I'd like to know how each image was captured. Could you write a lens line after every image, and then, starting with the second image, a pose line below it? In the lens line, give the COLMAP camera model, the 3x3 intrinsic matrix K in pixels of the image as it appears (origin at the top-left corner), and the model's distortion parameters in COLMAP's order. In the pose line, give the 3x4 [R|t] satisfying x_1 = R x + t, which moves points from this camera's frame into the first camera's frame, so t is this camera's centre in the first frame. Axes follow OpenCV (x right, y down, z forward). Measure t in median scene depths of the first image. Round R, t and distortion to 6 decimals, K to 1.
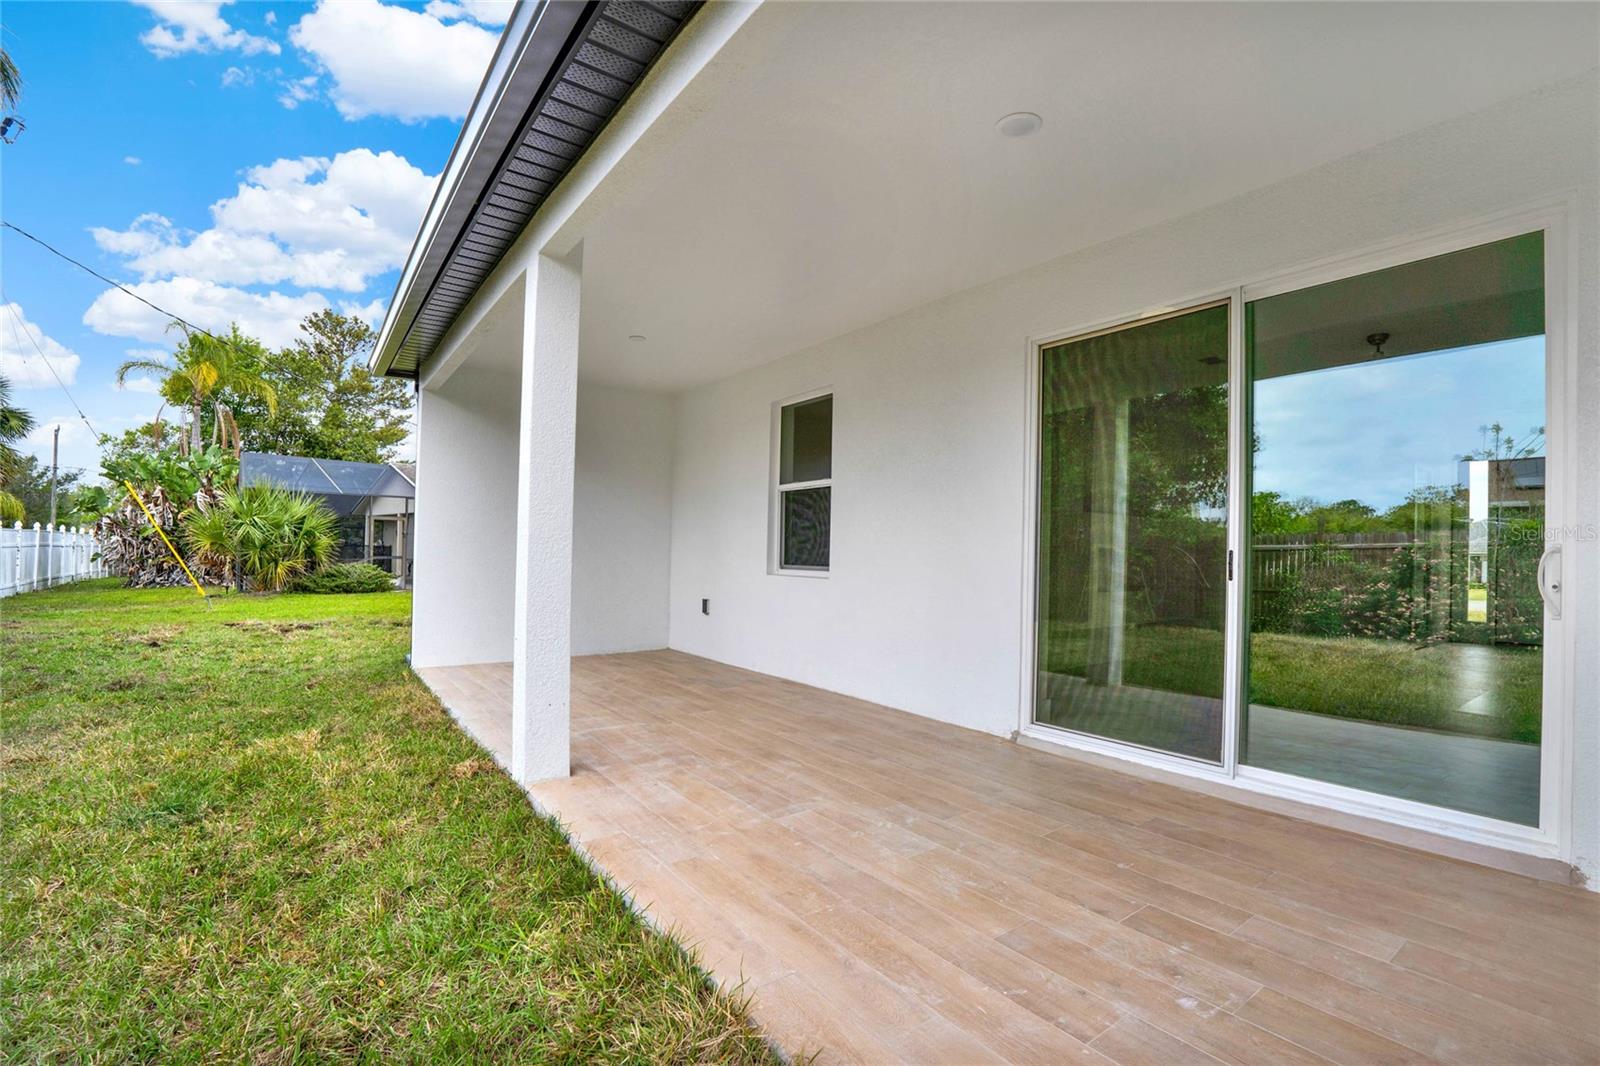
lens RADIAL K [[728.8, 0, 800.2], [0, 728.8, 542.6], [0, 0, 1]] dist [-0.035979, 0.000955]
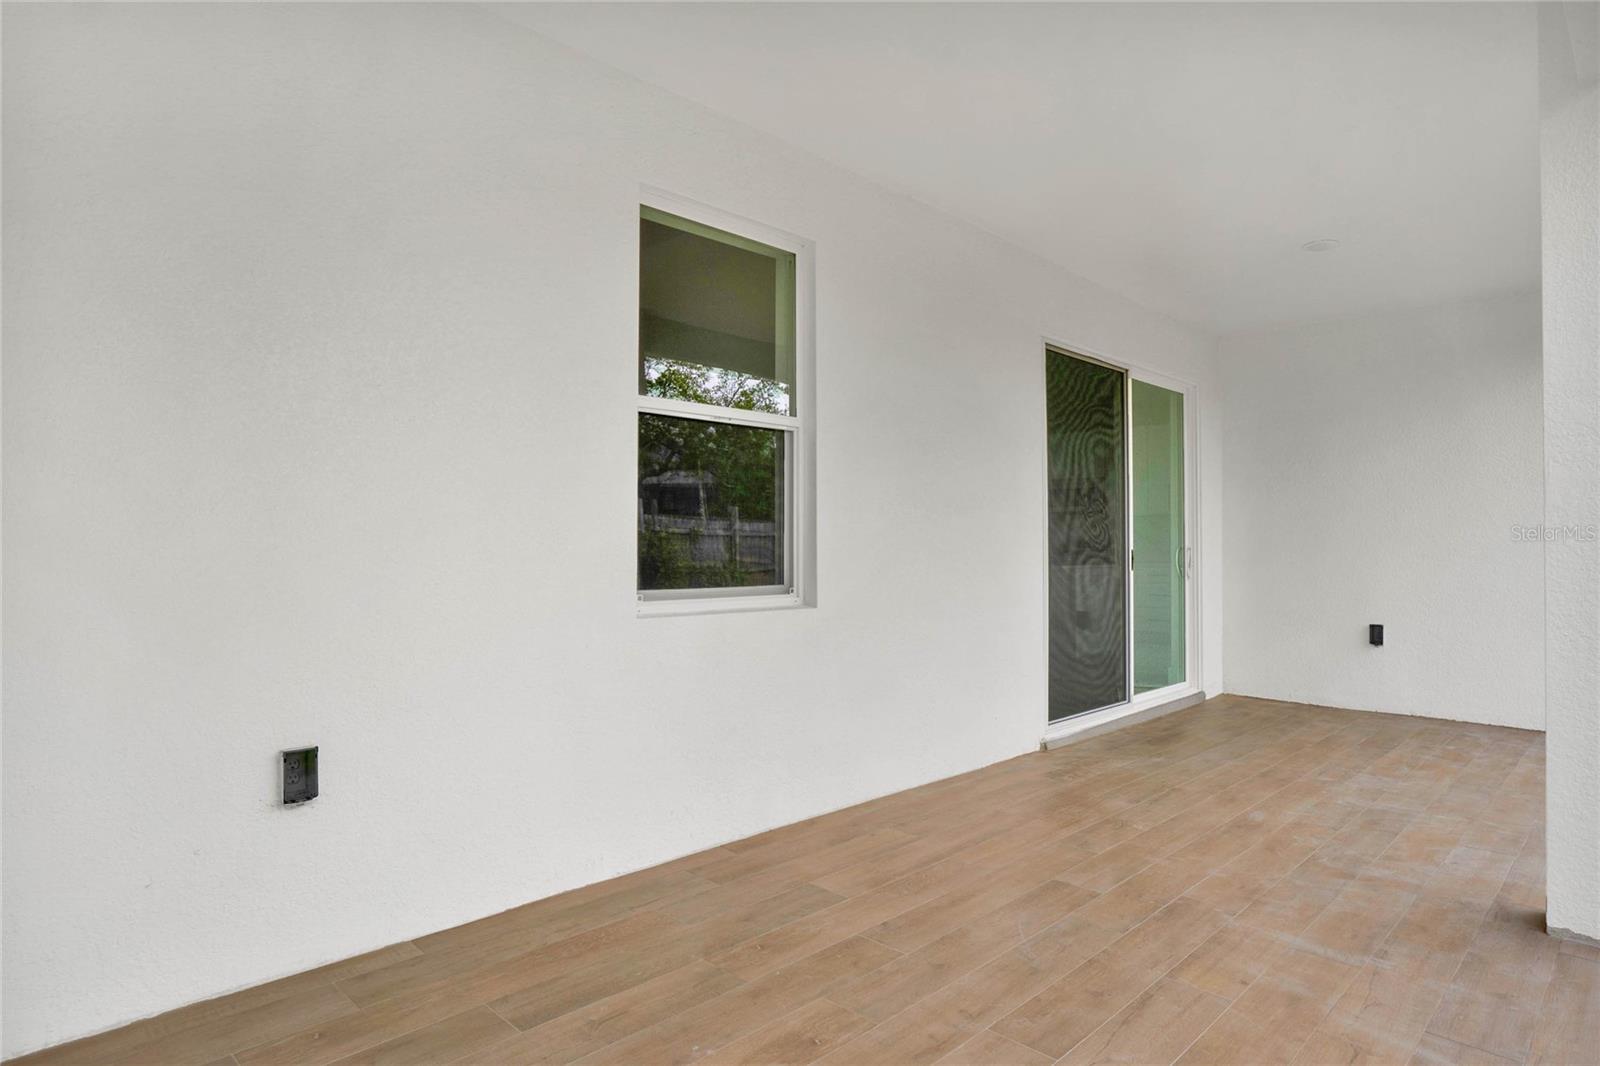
lens RADIAL K [[958.1, 0, 799.1], [0, 958.1, 530.9], [0, 0, 1]] dist [-0.006087, -0.000485]
pose [[-0.202363, 0.007844, 0.979279, -0.886385], [-0.011289, 0.999883, -0.010342, 0.005791], [-0.979245, -0.013147, -0.202251, 1.603413]]
